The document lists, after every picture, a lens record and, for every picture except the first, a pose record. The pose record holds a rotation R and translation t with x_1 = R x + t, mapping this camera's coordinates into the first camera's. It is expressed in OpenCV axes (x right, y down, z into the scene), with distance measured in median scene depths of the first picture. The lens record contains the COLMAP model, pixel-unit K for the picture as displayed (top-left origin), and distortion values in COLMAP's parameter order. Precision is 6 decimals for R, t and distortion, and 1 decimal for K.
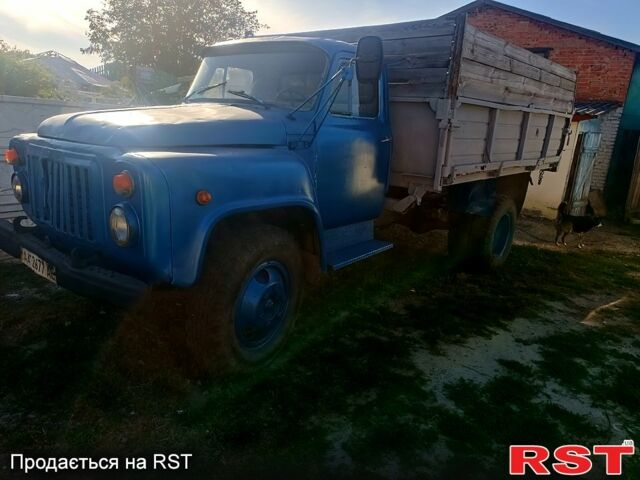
lens RADIAL K [[470.2, 0, 320.0], [0, 470.2, 238.8], [0, 0, 1]] dist [0.032742, -0.023978]
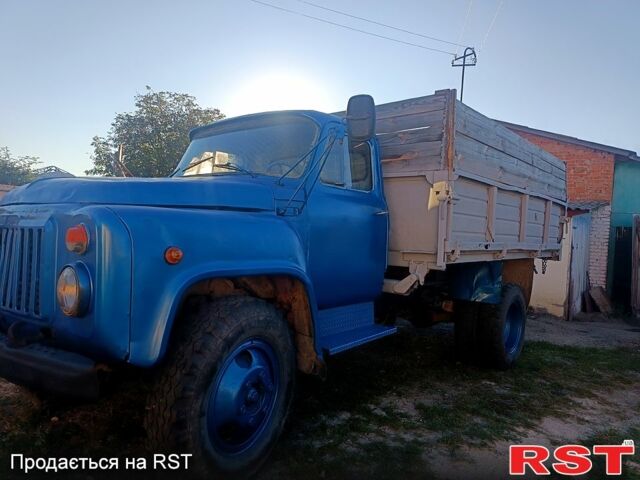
lens RADIAL K [[470.2, 0, 319.1], [0, 470.2, 236.2], [0, 0, 1]] dist [0.032742, -0.023978]
pose [[0.999714, -0.021046, 0.011346, 0.003607], [0.023172, 0.969780, -0.242878, 0.056981], [-0.005891, 0.243071, 0.969991, 0.105632]]
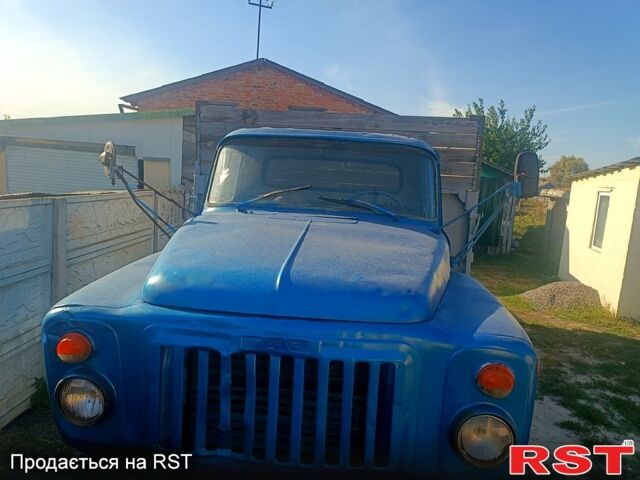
lens RADIAL K [[470.2, 0, 326.7], [0, 470.2, 239.3], [0, 0, 1]] dist [0.032742, -0.023978]
pose [[0.812400, -0.102896, 0.573951, -0.607499], [0.141080, 0.989748, -0.022253, -0.208640], [-0.565777, 0.099051, 0.818587, 0.324537]]
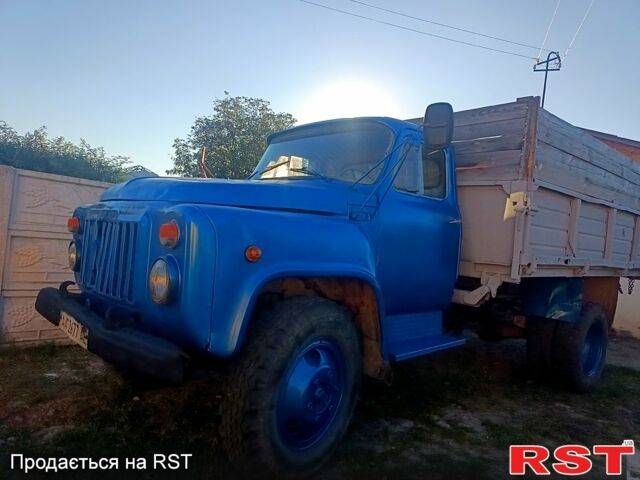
lens RADIAL K [[470.2, 0, 317.1], [0, 470.2, 234.3], [0, 0, 1]] dist [0.032742, -0.023978]
pose [[0.991358, 0.023875, -0.128992, -0.007106], [-0.056236, 0.965711, -0.253457, 0.061012], [0.118518, 0.258521, 0.958708, 0.090725]]
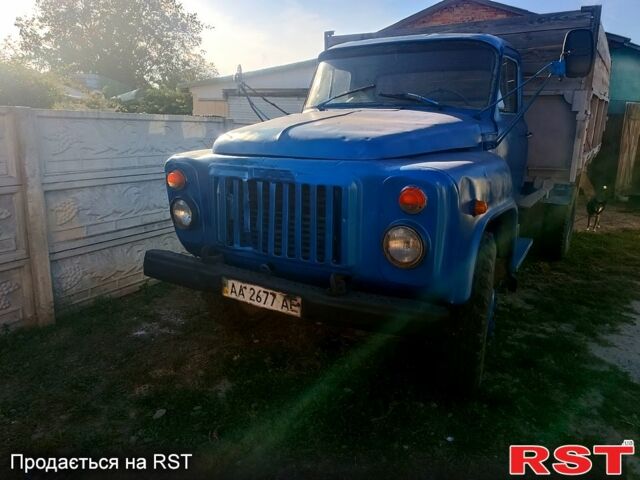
lens RADIAL K [[470.2, 0, 321.8], [0, 470.2, 240.8], [0, 0, 1]] dist [0.032742, -0.023978]
pose [[0.988122, -0.087157, 0.126566, -0.425552], [0.086463, 0.996195, 0.010979, -0.037405], [-0.127041, 0.000095, 0.991897, 0.071640]]
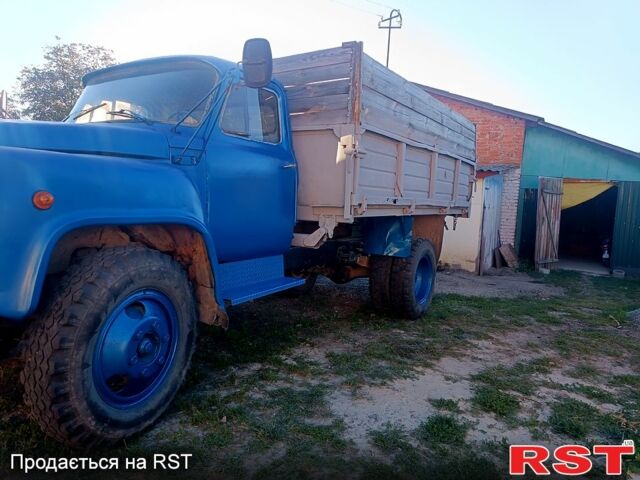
lens RADIAL K [[470.2, 0, 323.8], [0, 470.2, 237.1], [0, 0, 1]] dist [0.032742, -0.023978]
pose [[0.987376, -0.038483, 0.153647, 0.057736], [0.064025, 0.984226, -0.164926, 0.084168], [-0.144876, 0.172681, 0.974265, 0.107417]]
